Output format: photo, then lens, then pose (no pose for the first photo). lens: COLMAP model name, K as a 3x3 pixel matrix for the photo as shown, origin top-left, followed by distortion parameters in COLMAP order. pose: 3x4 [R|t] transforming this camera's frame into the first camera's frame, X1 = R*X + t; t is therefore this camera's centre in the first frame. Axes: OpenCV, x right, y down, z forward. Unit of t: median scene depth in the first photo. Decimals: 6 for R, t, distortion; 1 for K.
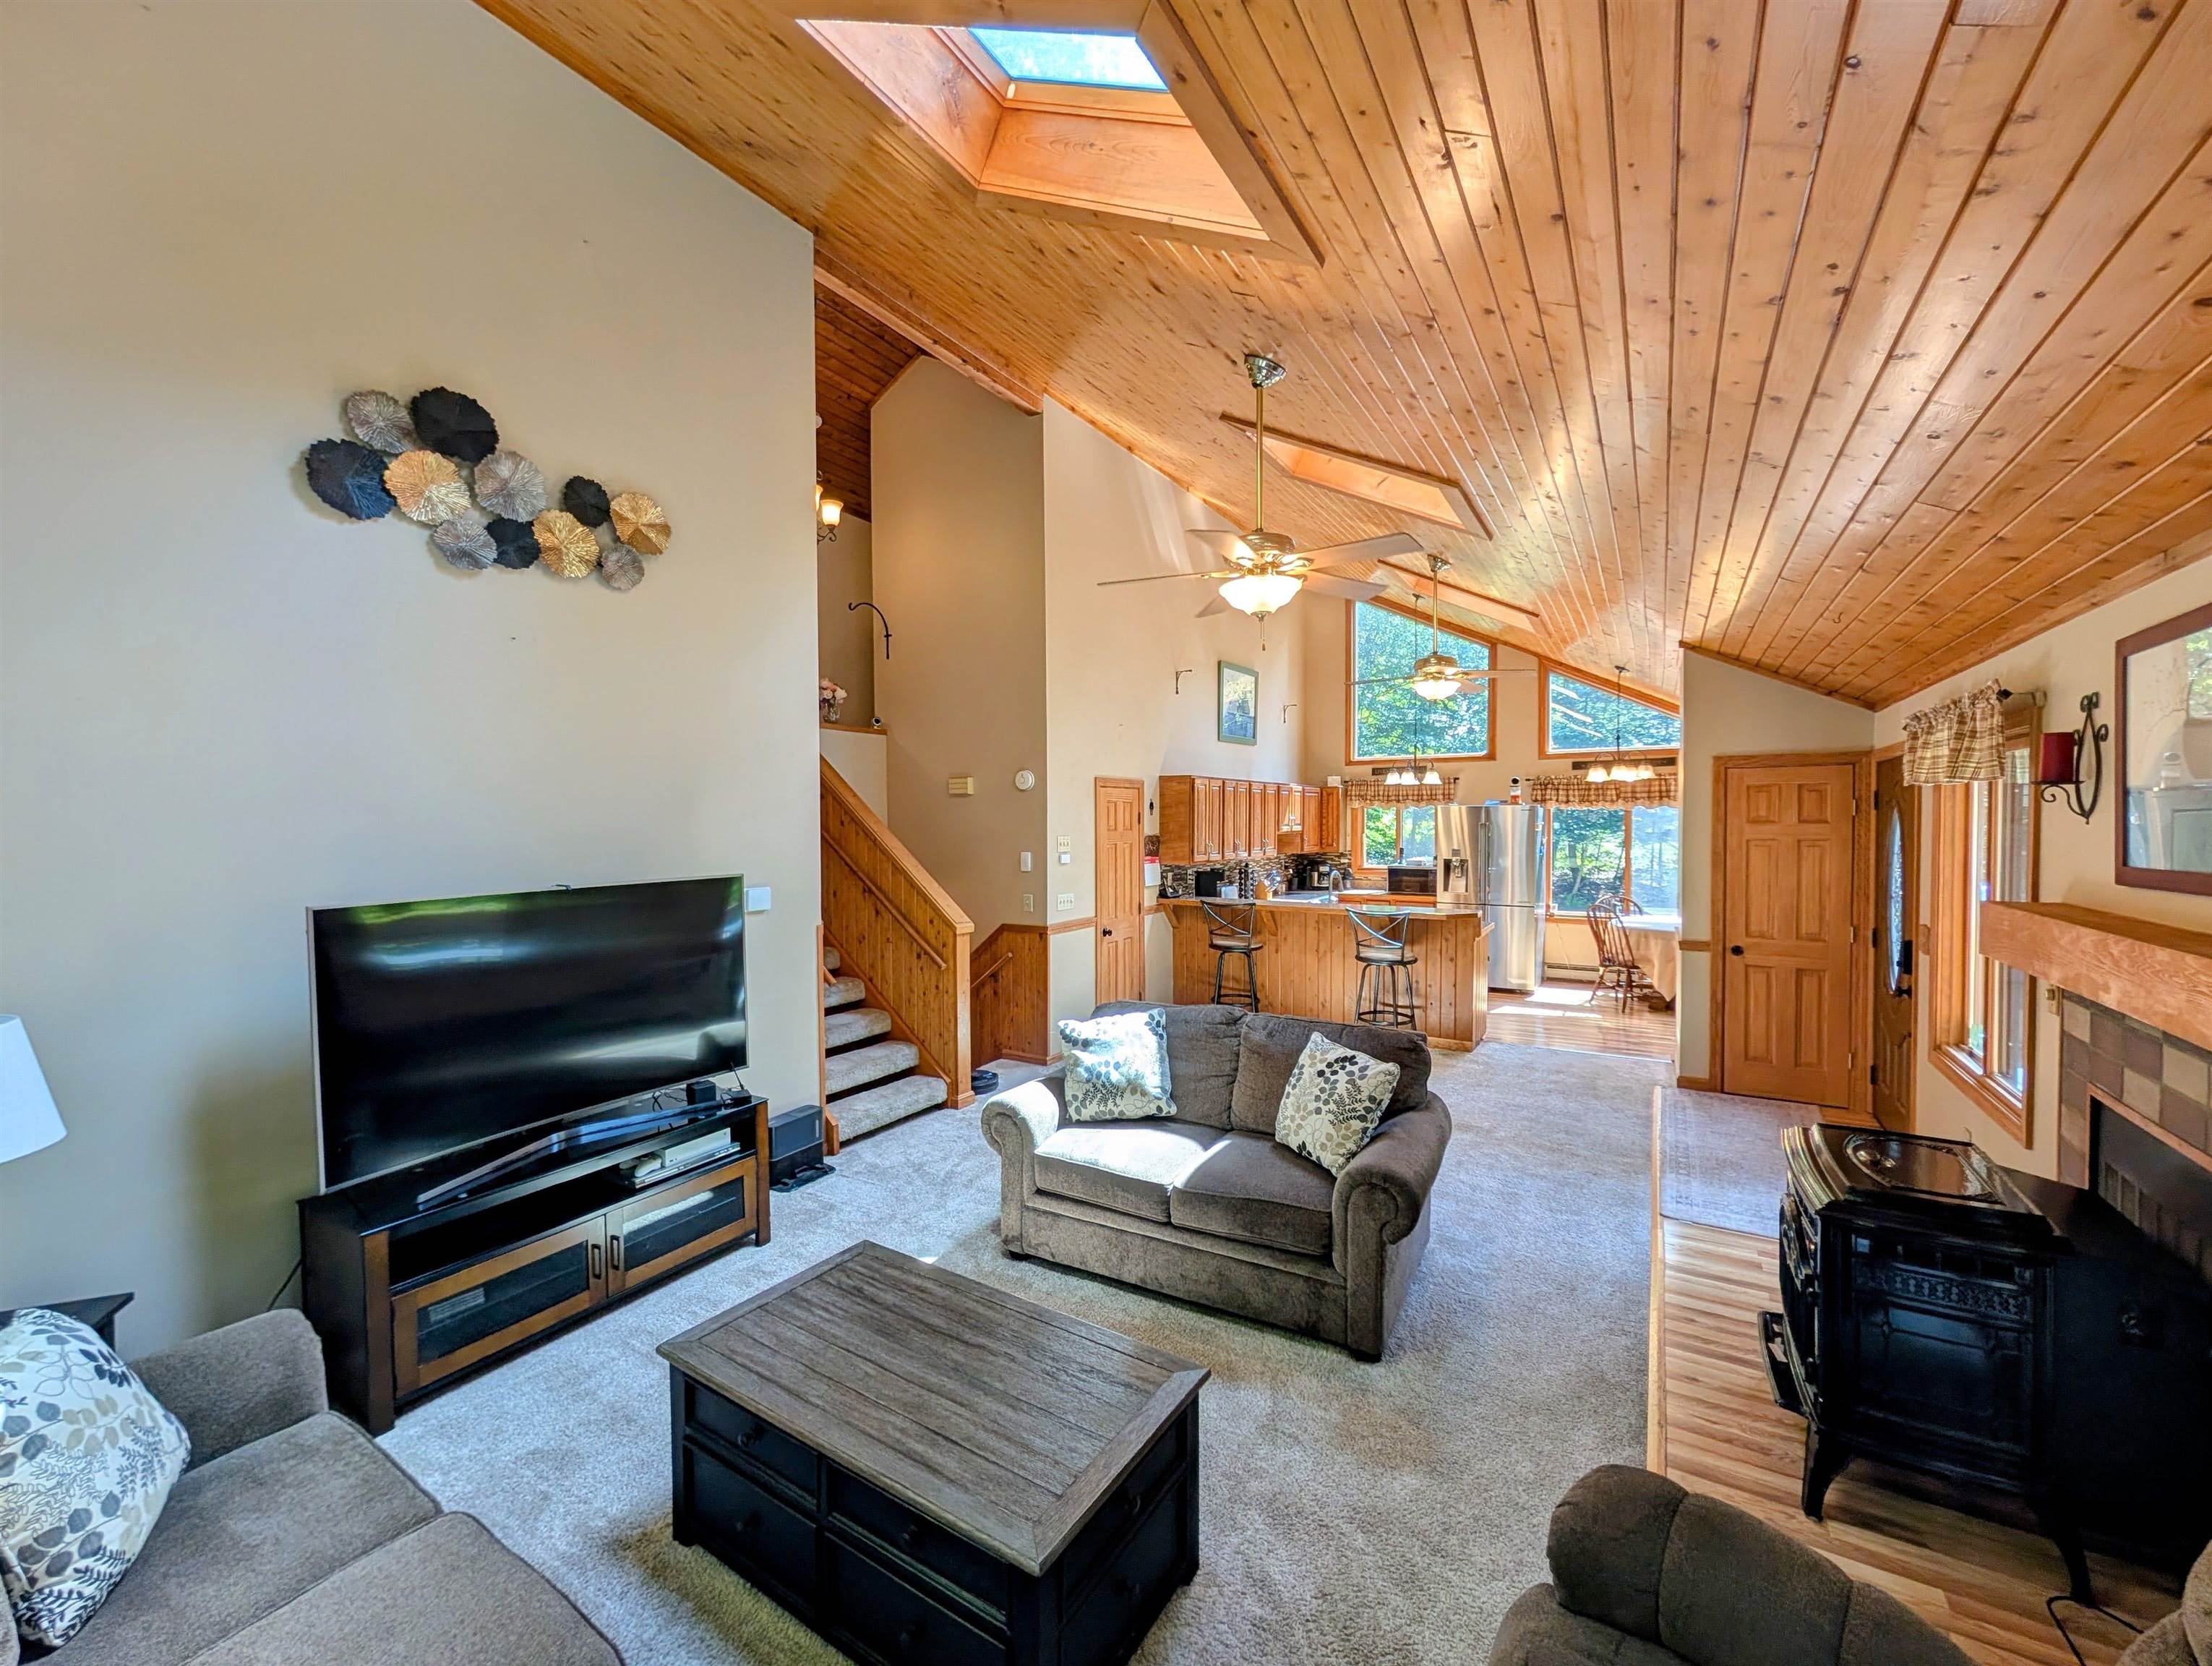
lens RADIAL K [[888.0, 0, 1104.8], [0, 888.0, 843.8], [0, 0, 1]] dist [-0.000046, -0.000138]
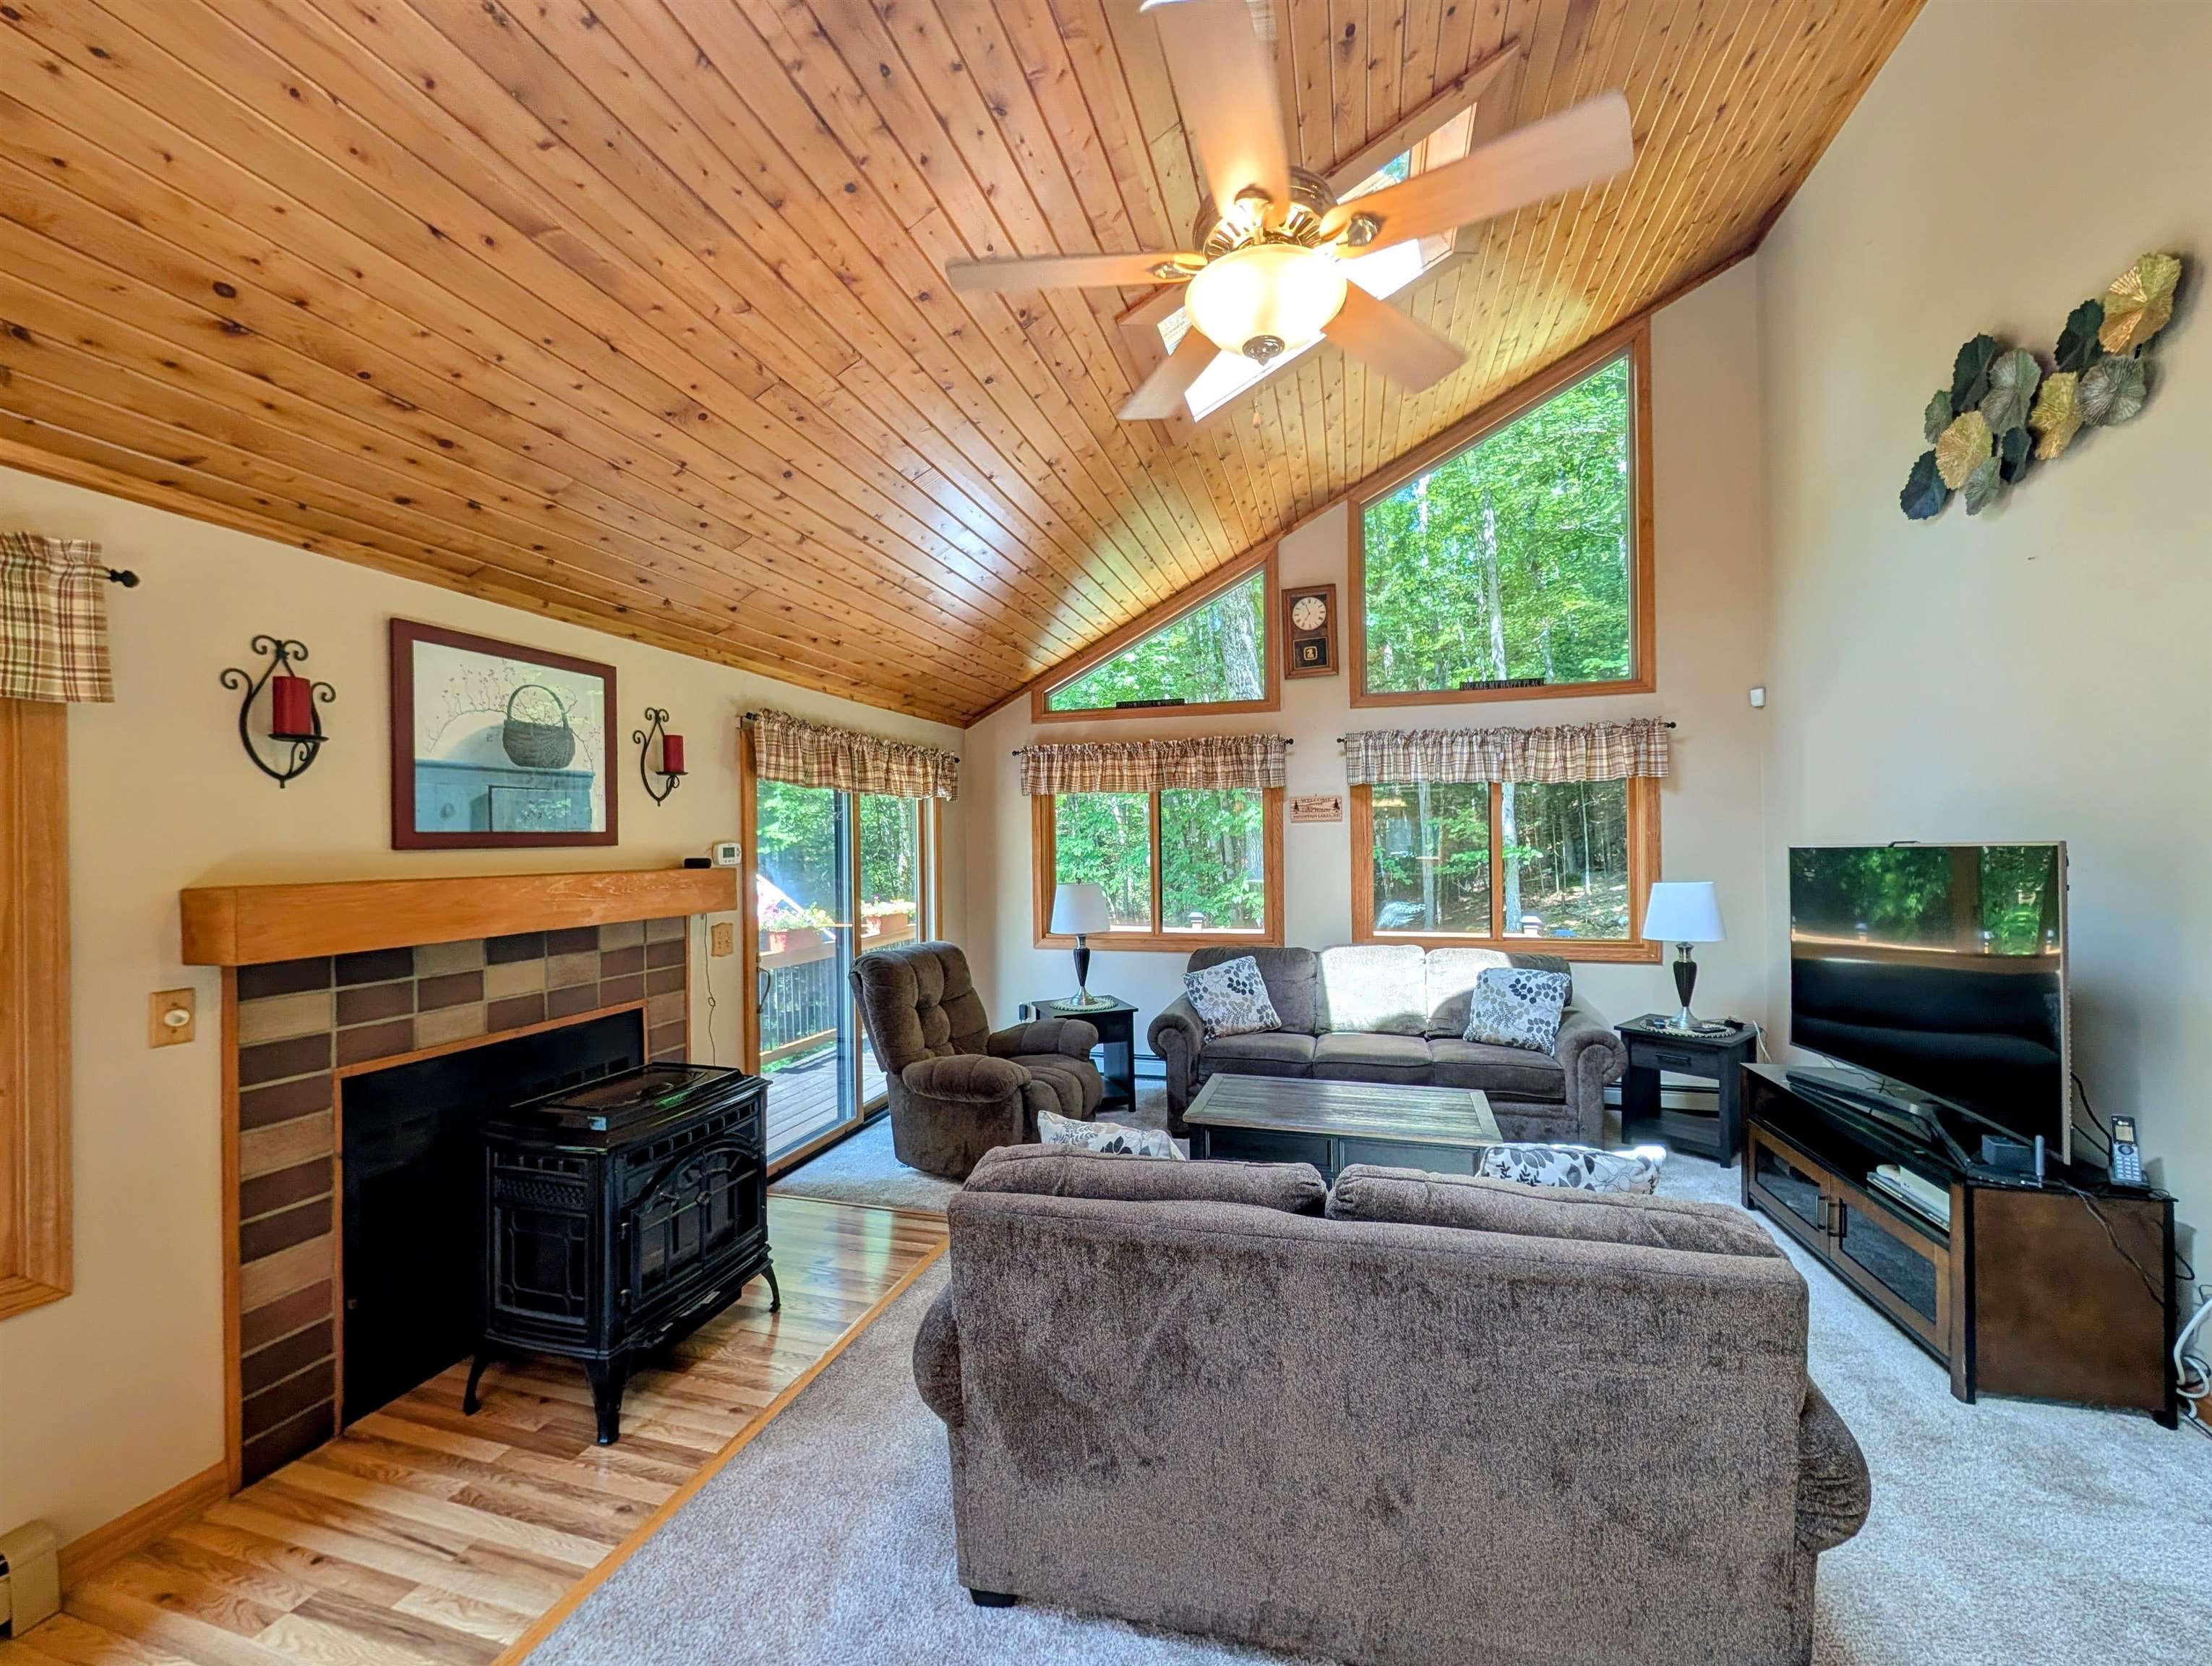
lens RADIAL K [[888.0, 0, 1104.8], [0, 888.0, 843.8], [0, 0, 1]] dist [-0.000046, -0.000138]
pose [[-0.962724, 0.018659, -0.269841, 0.195592], [0.011432, 0.999533, 0.028327, 0.005889], [0.270243, 0.024186, -0.962488, 0.705193]]
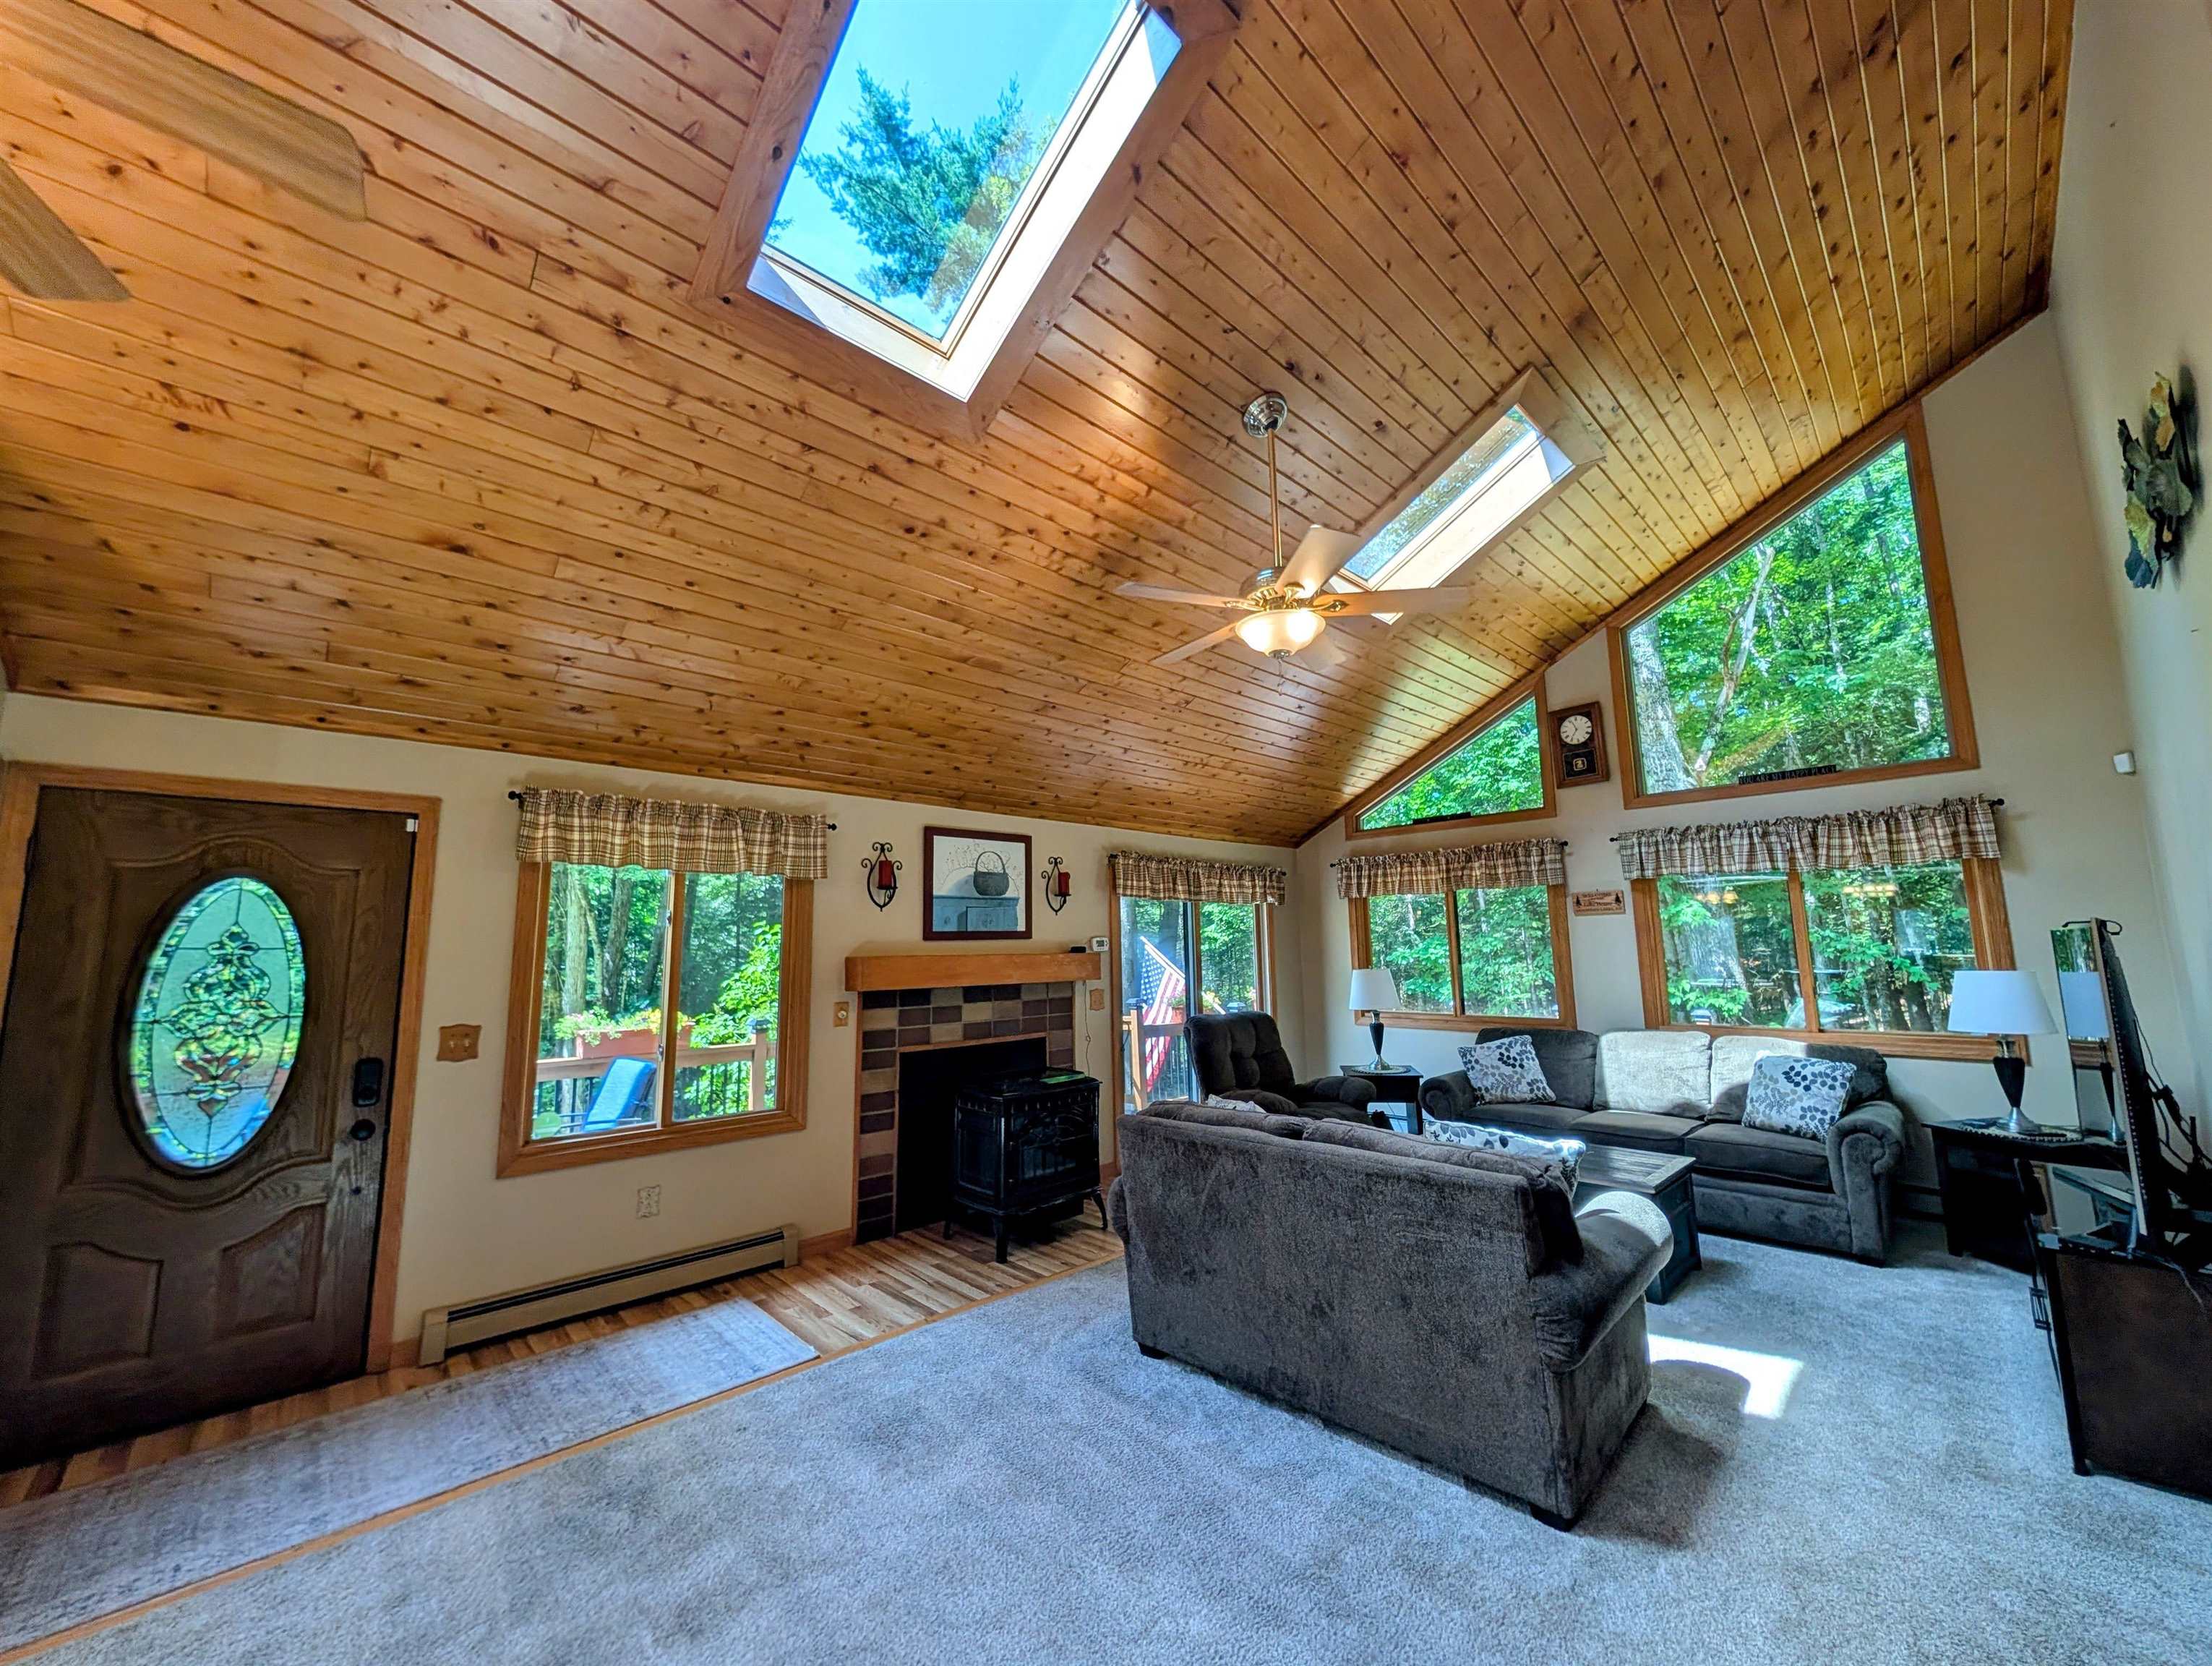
lens RADIAL K [[840.4, 0, 1101.2], [0, 840.4, 838.4], [0, 0, 1]] dist [-0.000118, 0.000139]
pose [[-0.966576, 0.056498, 0.250076, 0.071287], [0.029930, 0.993613, -0.108795, 0.011026], [-0.254626, -0.097674, -0.962094, 0.894280]]
